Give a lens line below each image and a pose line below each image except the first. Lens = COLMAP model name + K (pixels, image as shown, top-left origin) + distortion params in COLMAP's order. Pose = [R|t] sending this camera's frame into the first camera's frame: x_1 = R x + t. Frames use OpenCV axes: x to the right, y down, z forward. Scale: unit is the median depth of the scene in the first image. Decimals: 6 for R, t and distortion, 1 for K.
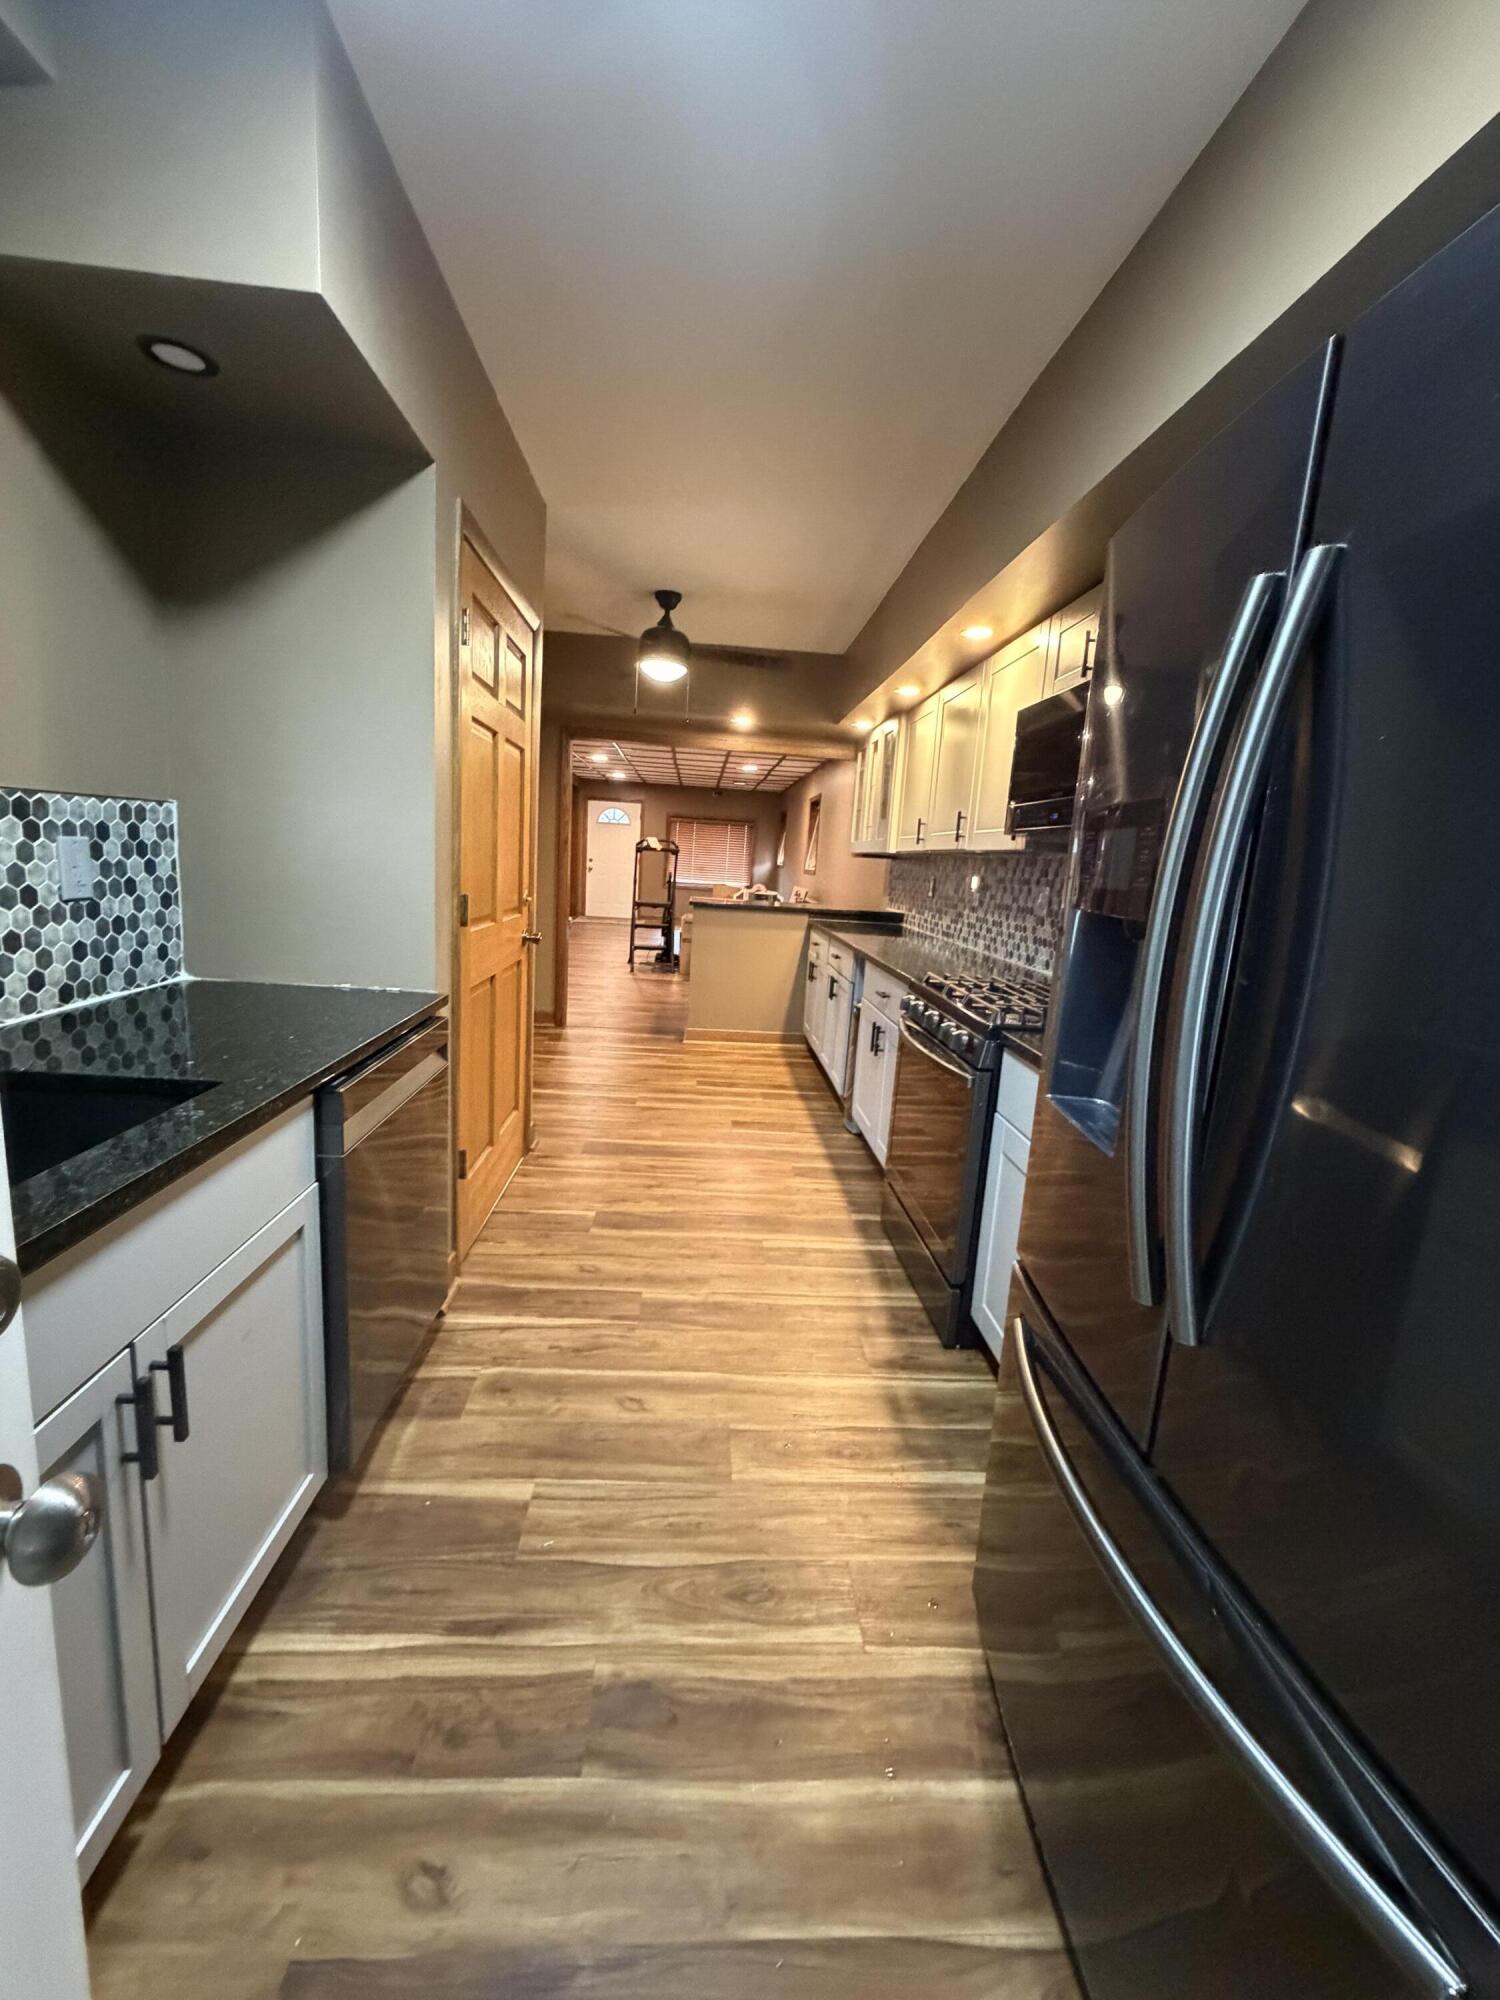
lens RADIAL K [[796.8, 0, 749.3], [0, 796.8, 996.3], [0, 0, 1]] dist [0.000290, 0.000310]
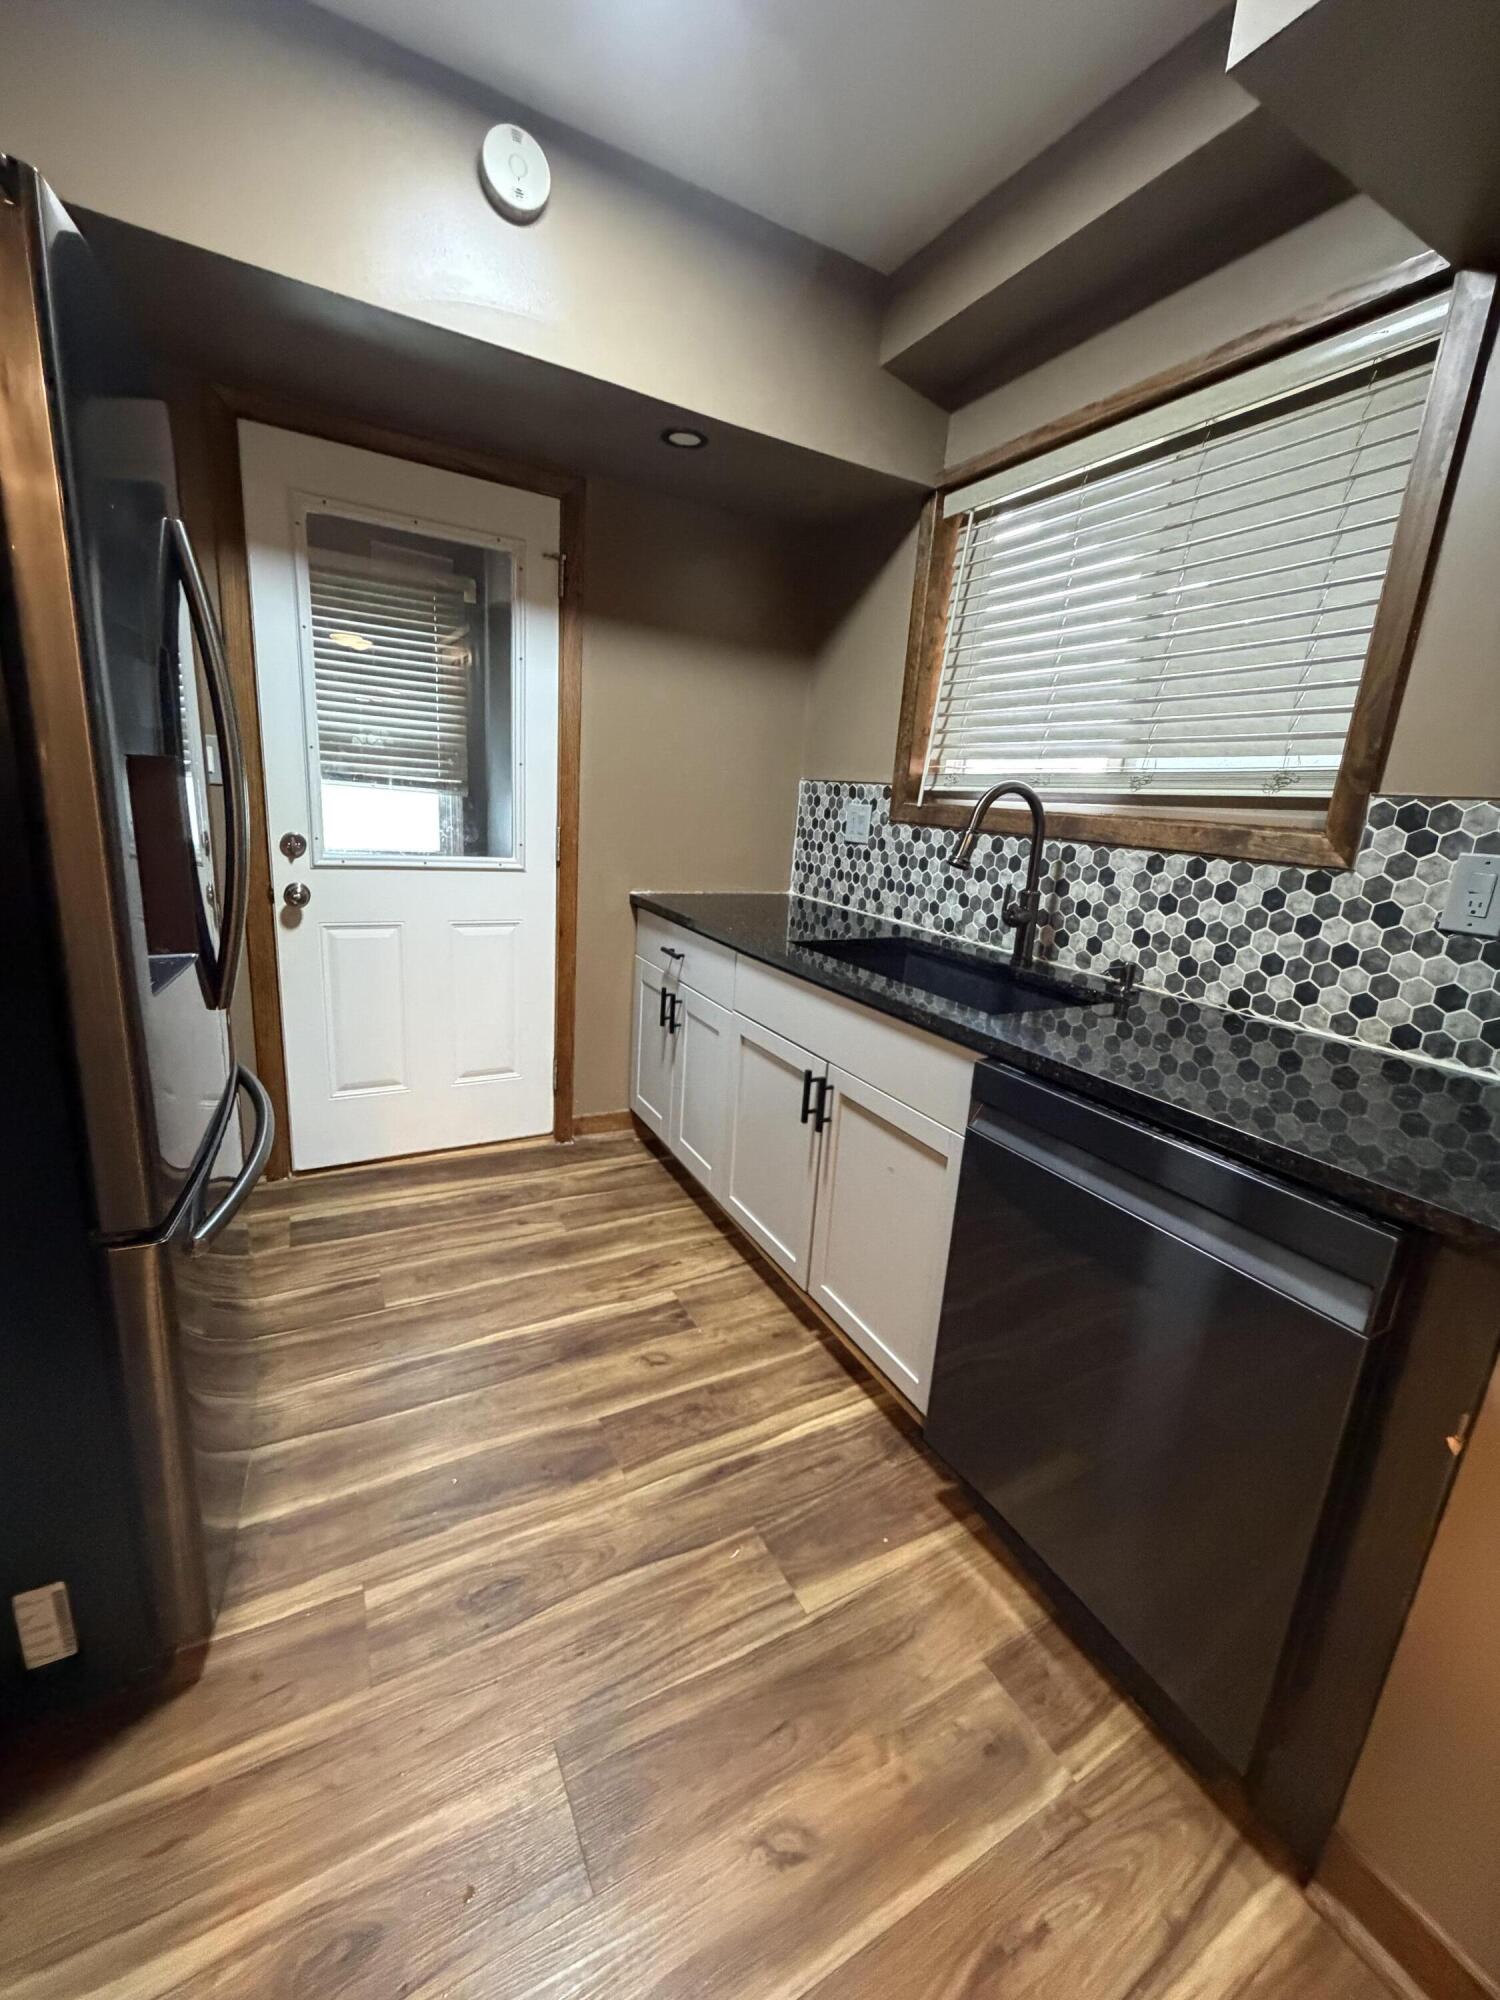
lens RADIAL K [[796.8, 0, 750.4], [0, 796.8, 995.7], [0, 0, 1]] dist [0.000290, 0.000310]
pose [[-0.896962, -0.020456, -0.441635, 0.136589], [-0.199011, 0.910683, 0.362011, -0.209180], [0.394784, 0.412600, -0.820918, 1.388069]]
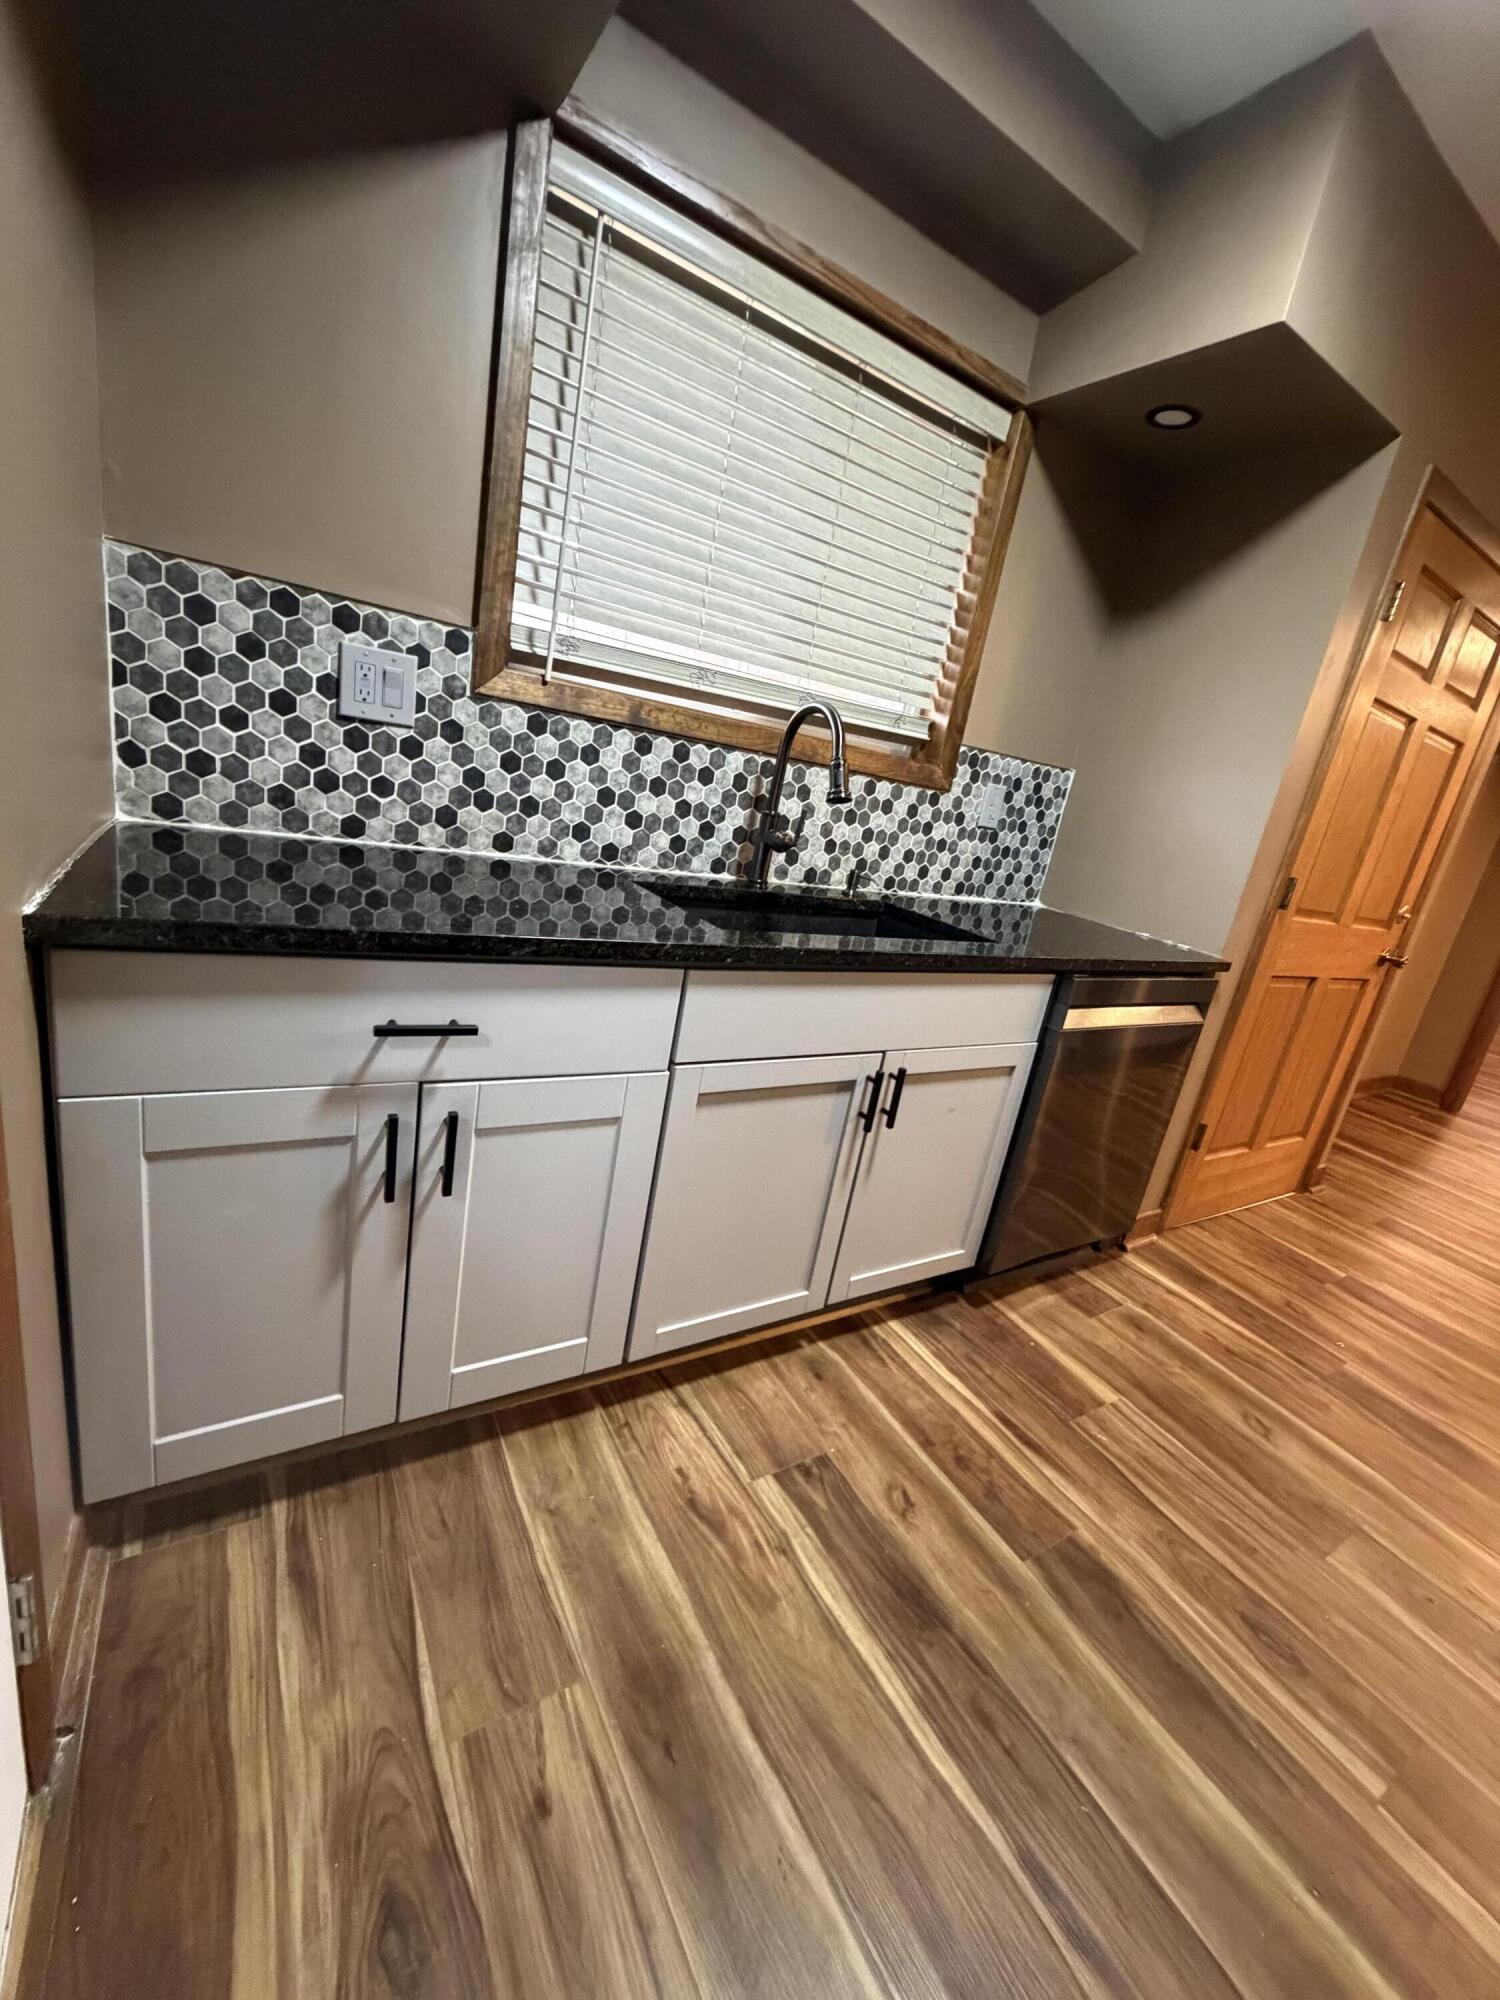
lens RADIAL K [[796.8, 0, 750.4], [0, 796.8, 996.5], [0, 0, 1]] dist [0.000290, 0.000310]
pose [[0.475903, 0.257118, -0.841075, 0.257862], [-0.290094, 0.948684, 0.125871, 0.113217], [0.830278, 0.184088, 0.526070, -0.069200]]
